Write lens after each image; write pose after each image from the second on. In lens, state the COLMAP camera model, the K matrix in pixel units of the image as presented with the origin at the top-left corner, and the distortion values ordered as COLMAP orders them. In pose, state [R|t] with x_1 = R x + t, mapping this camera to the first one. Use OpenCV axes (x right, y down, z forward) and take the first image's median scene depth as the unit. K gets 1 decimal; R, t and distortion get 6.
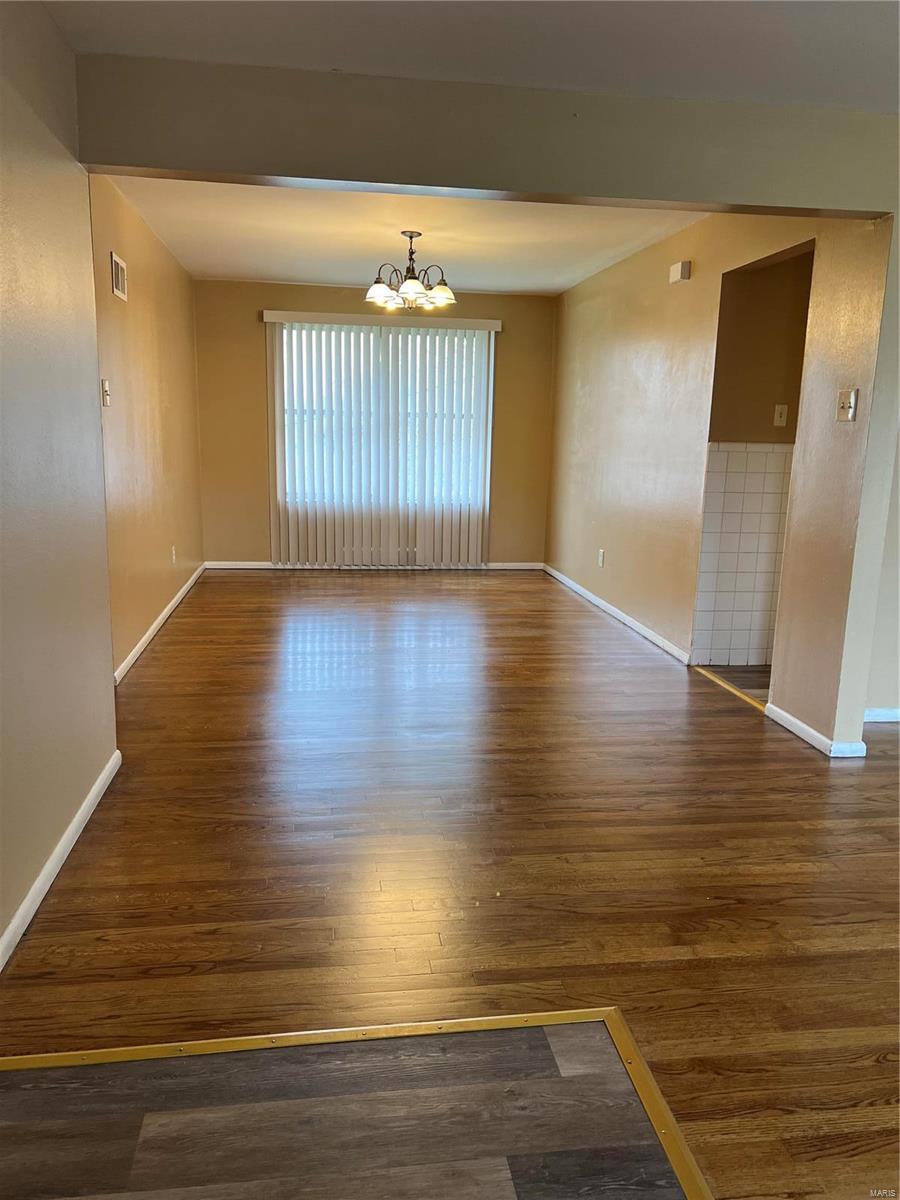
lens RADIAL K [[906.1, 0, 446.2], [0, 906.1, 603.4], [0, 0, 1]] dist [0.057284, -0.066076]
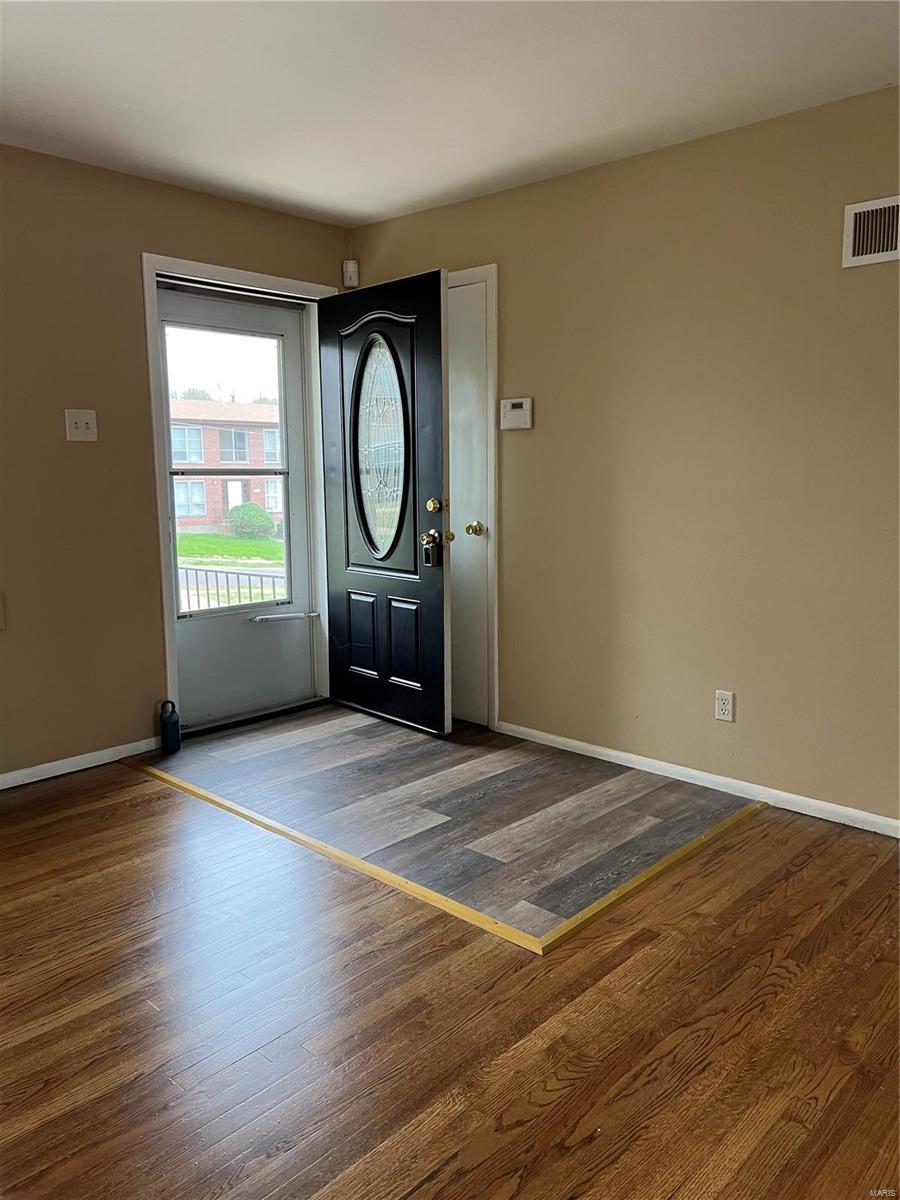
lens RADIAL K [[906.1, 0, 447.7], [0, 906.1, 599.3], [0, 0, 1]] dist [0.057284, -0.066076]
pose [[-0.781051, 0.070135, -0.620516, 0.574523], [-0.130475, 0.953413, 0.271991, -0.164390], [0.610685, 0.293400, -0.735514, 0.986288]]
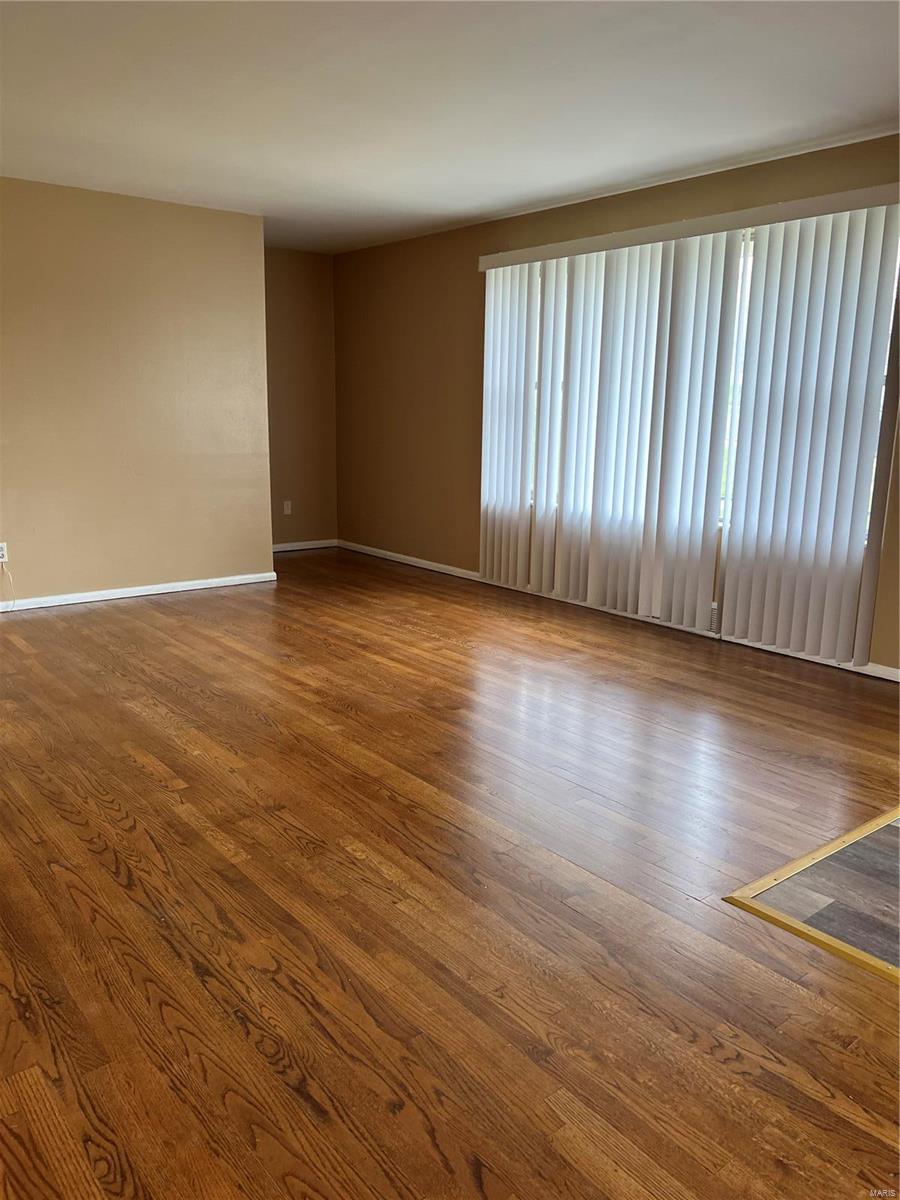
lens RADIAL K [[906.1, 0, 447.4], [0, 906.1, 599.4], [0, 0, 1]] dist [0.057284, -0.066076]
pose [[-0.510496, -0.210499, 0.833717, -0.305765], [0.139201, 0.936554, 0.321698, -0.193345], [-0.848538, 0.280280, -0.448805, 1.024012]]
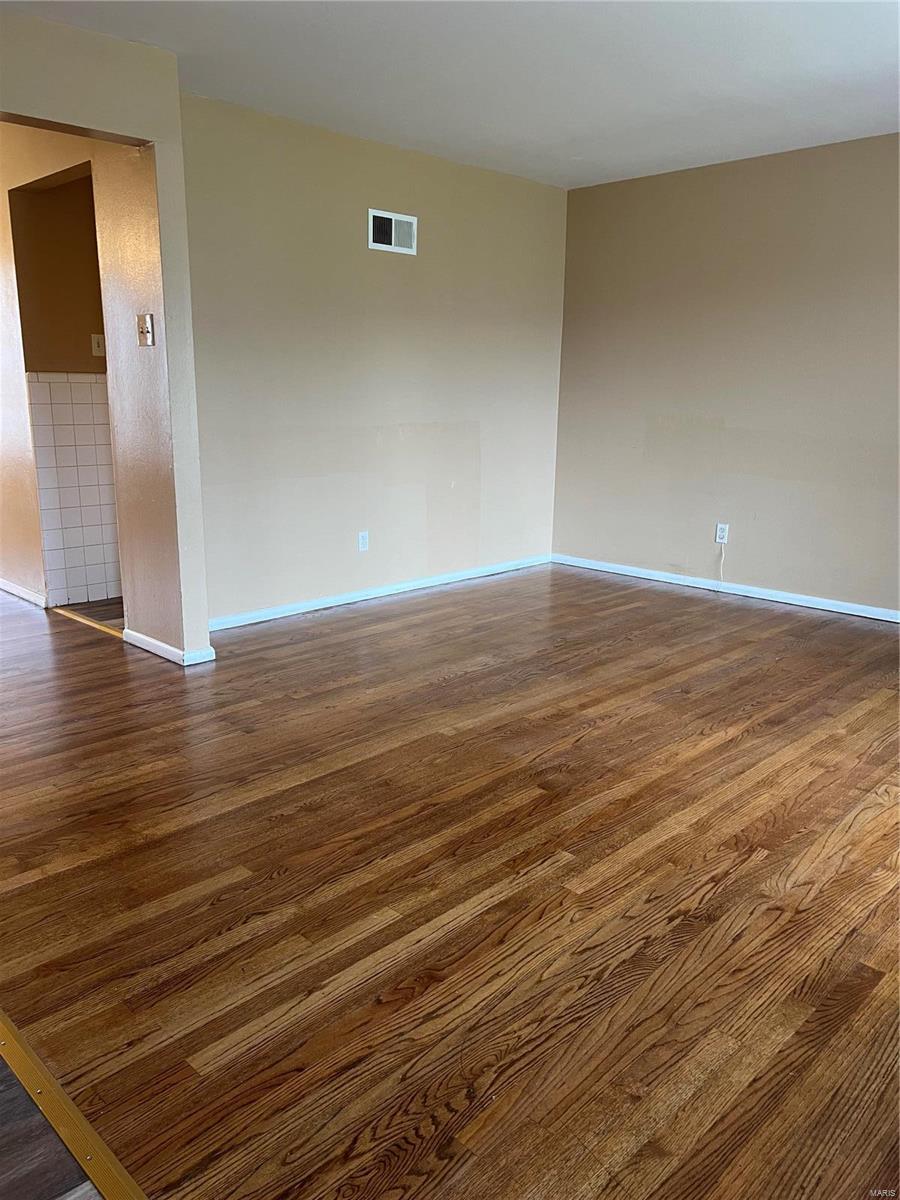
lens RADIAL K [[906.1, 0, 442.4], [0, 906.1, 608.1], [0, 0, 1]] dist [0.057284, -0.066076]
pose [[0.797626, -0.159611, 0.581650, 0.056304], [0.124674, 0.987154, 0.099918, 0.034758], [-0.590126, -0.007181, 0.807279, -0.040790]]
